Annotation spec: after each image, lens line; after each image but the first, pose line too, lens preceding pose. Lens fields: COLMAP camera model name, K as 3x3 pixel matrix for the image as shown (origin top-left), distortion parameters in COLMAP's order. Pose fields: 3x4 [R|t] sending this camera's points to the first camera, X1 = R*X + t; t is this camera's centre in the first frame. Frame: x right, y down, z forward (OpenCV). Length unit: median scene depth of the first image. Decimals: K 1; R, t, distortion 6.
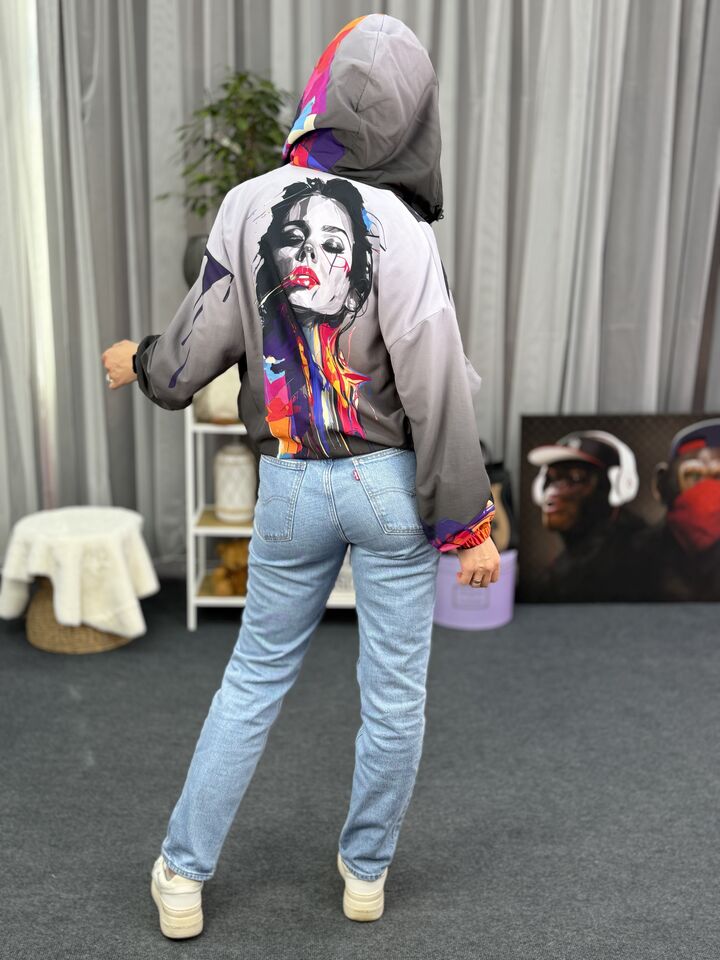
lens RADIAL K [[1066.8, 0, 363.3], [0, 1066.8, 485.3], [0, 0, 1]] dist [0.088460, 0.000000]
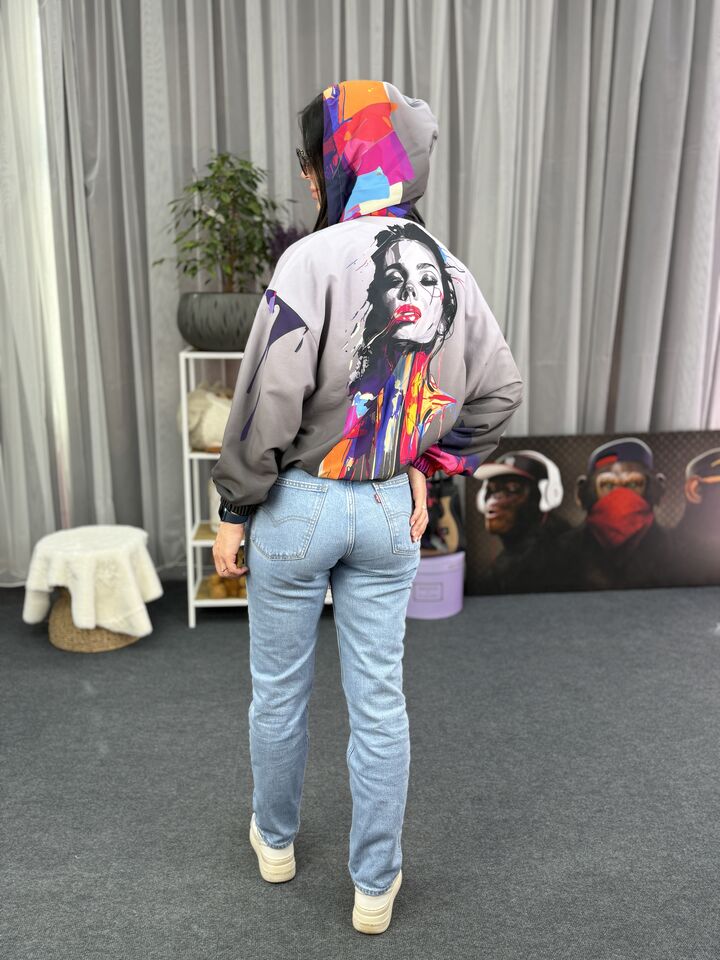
lens RADIAL K [[860.9, 0, 363.0], [0, 860.9, 482.7], [0, 0, 1]] dist [0.108818, -0.083100]
pose [[0.998707, -0.025053, 0.044237, -0.011928], [0.025414, 0.999648, -0.007614, -0.012618], [-0.044031, 0.008728, 0.998992, 0.044714]]
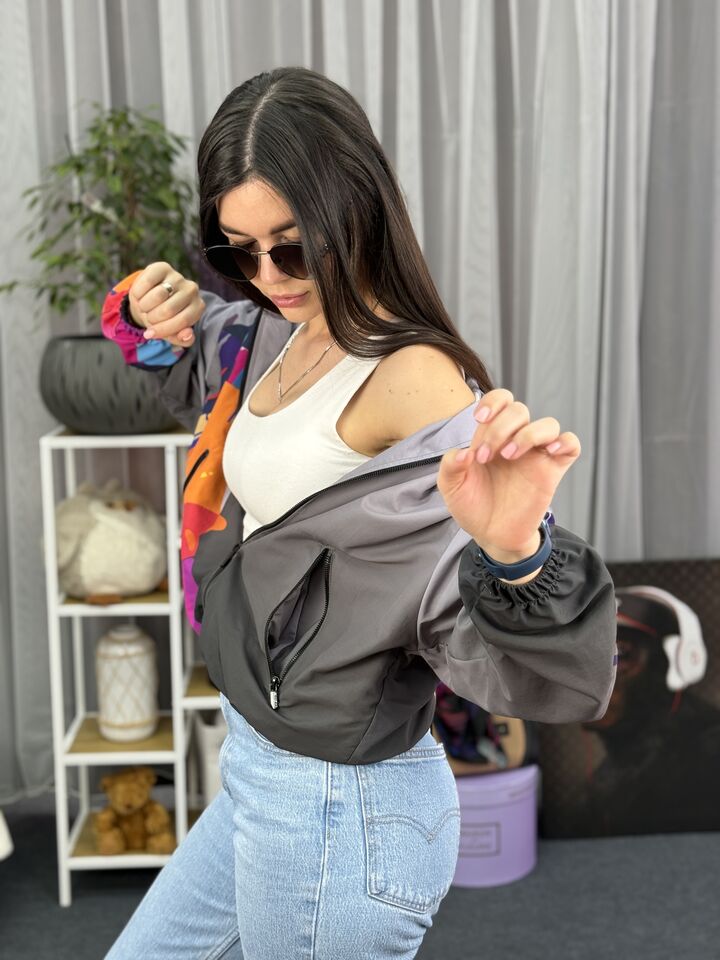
lens RADIAL K [[1329.1, 0, 363.8], [0, 1329.1, 473.6], [0, 0, 1]] dist [0.115506, 0.000000]
pose [[0.999365, -0.035454, 0.003588, 0.037894], [0.035619, 0.996826, -0.071197, -0.075023], [-0.001052, 0.071279, 0.997456, 0.134689]]
